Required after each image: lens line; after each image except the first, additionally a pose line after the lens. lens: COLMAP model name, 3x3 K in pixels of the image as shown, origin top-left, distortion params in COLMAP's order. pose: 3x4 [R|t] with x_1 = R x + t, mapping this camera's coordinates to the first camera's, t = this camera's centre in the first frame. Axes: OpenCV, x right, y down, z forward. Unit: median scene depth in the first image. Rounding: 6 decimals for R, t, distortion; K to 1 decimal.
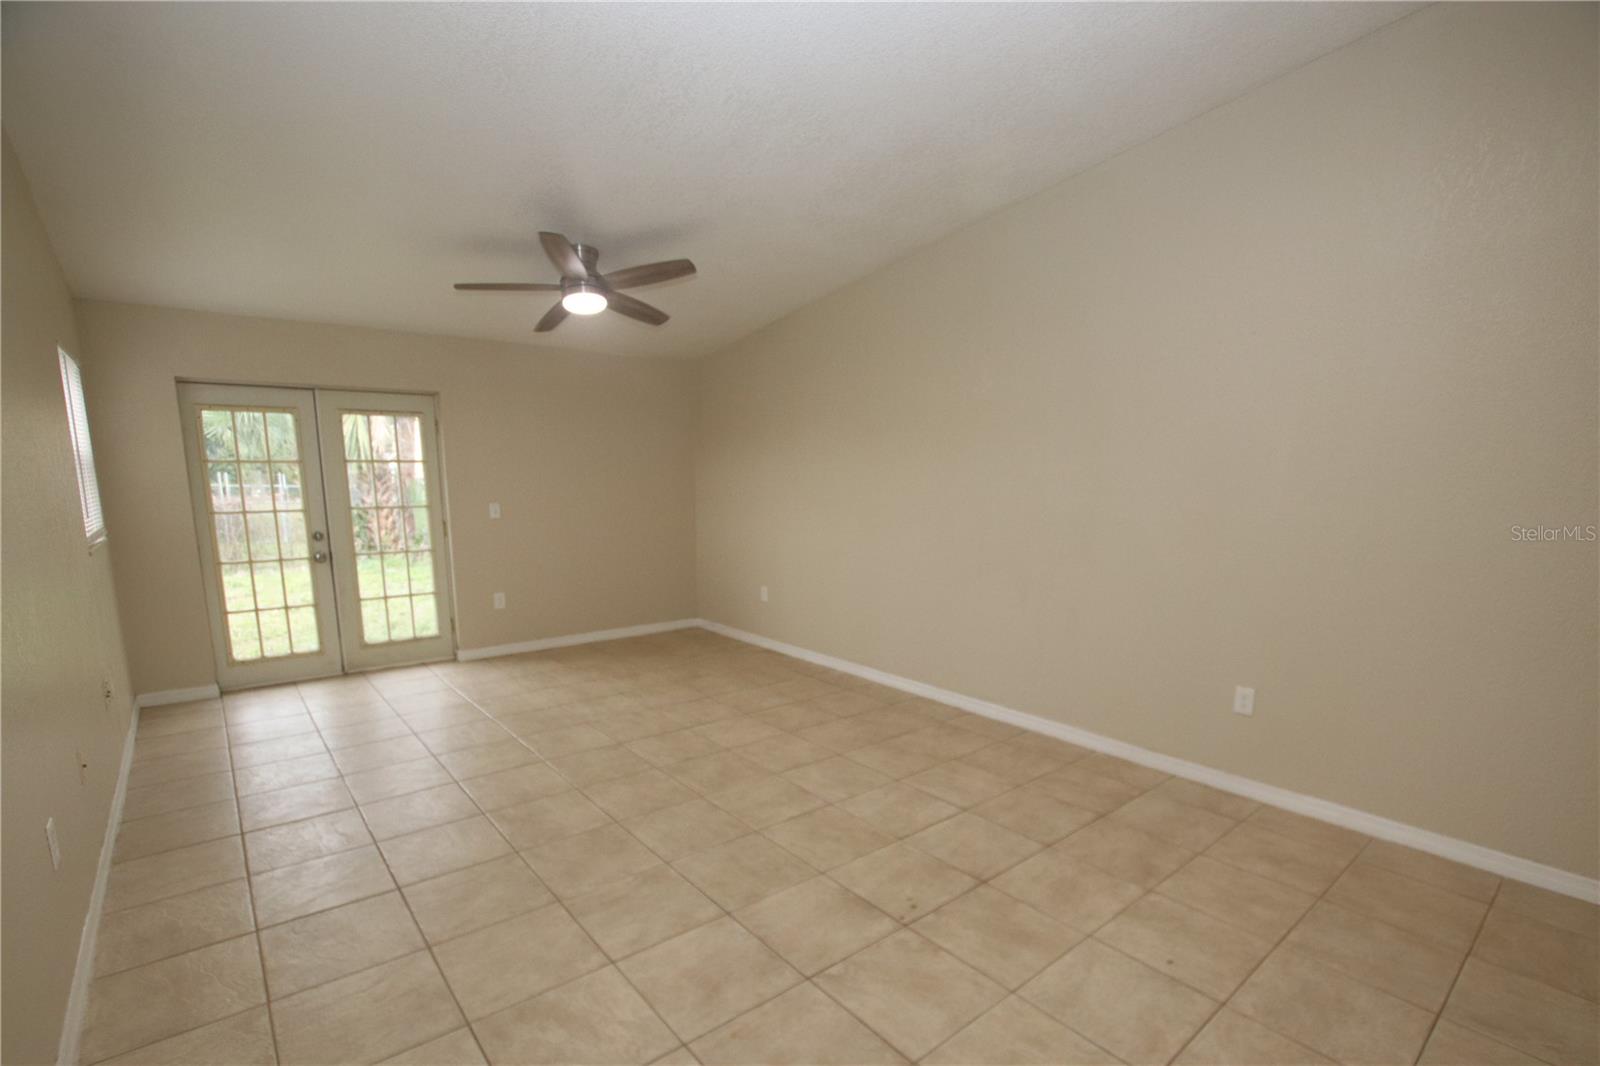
lens RADIAL K [[762.1, 0, 808.7], [0, 762.1, 534.4], [0, 0, 1]] dist [-0.018529, 0.000237]
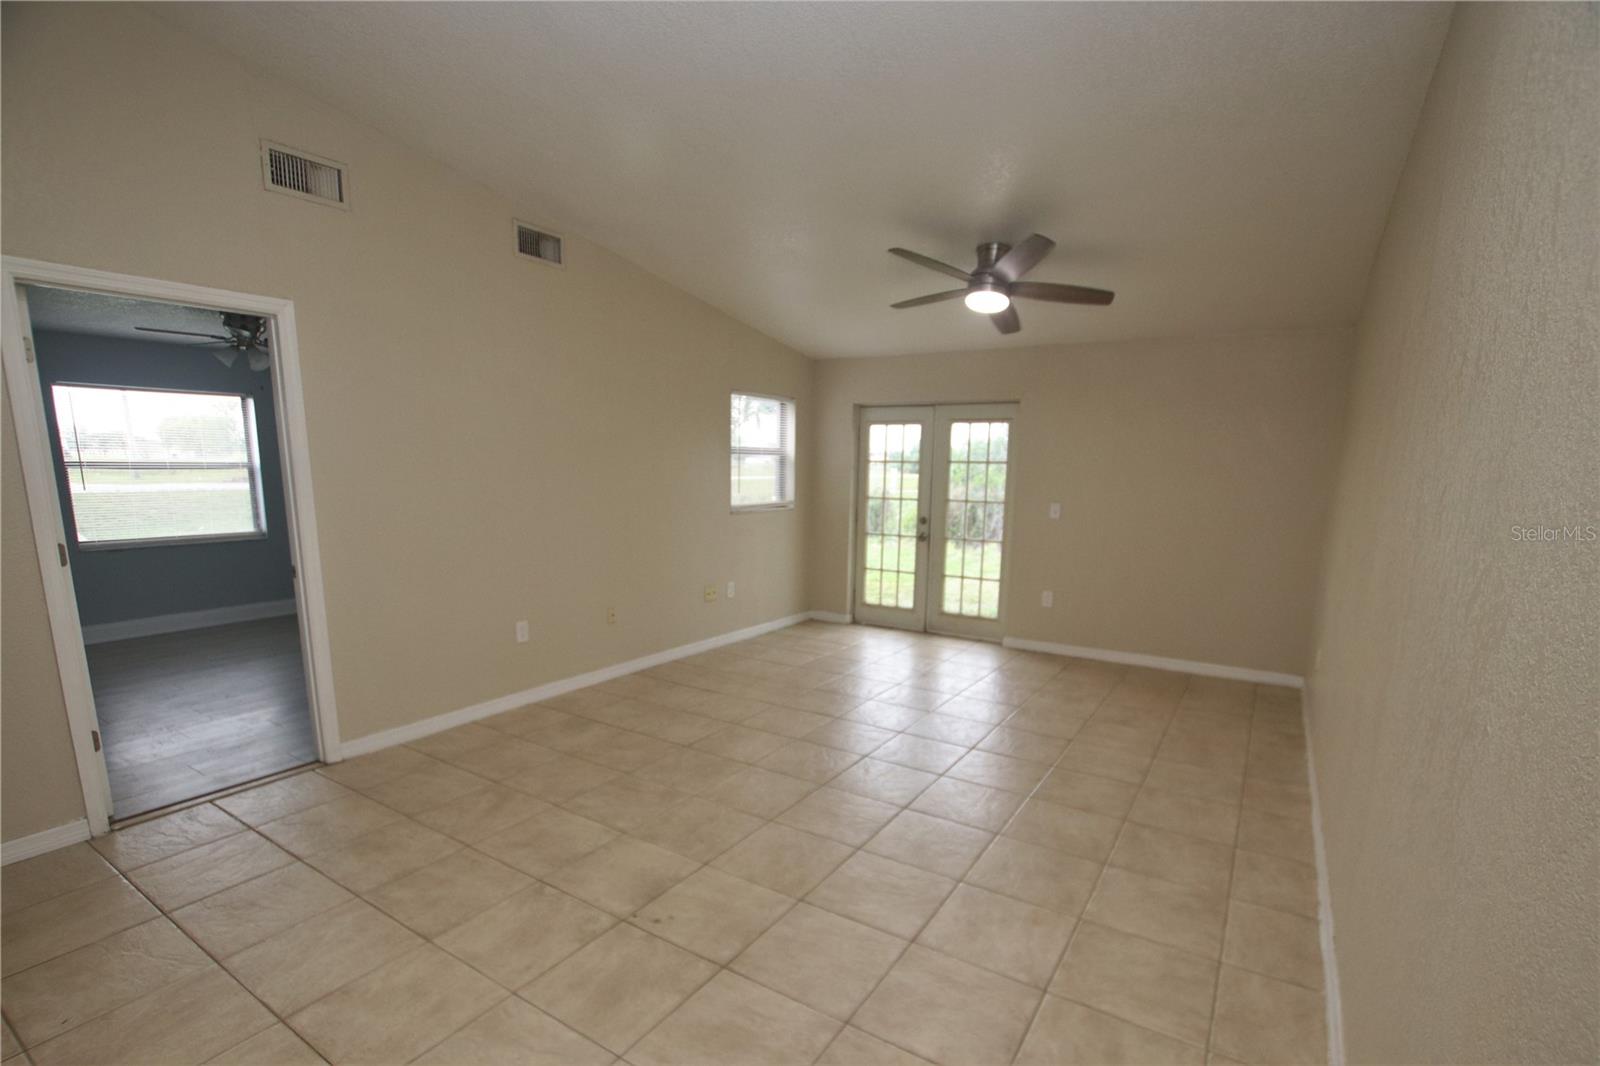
lens RADIAL K [[762.1, 0, 808.7], [0, 762.1, 534.4], [0, 0, 1]] dist [-0.018529, 0.000237]
pose [[0.318182, 0.088302, -0.943908, 0.511378], [-0.098441, 0.993348, 0.059744, -0.032293], [0.942905, 0.073910, 0.324758, 0.405584]]
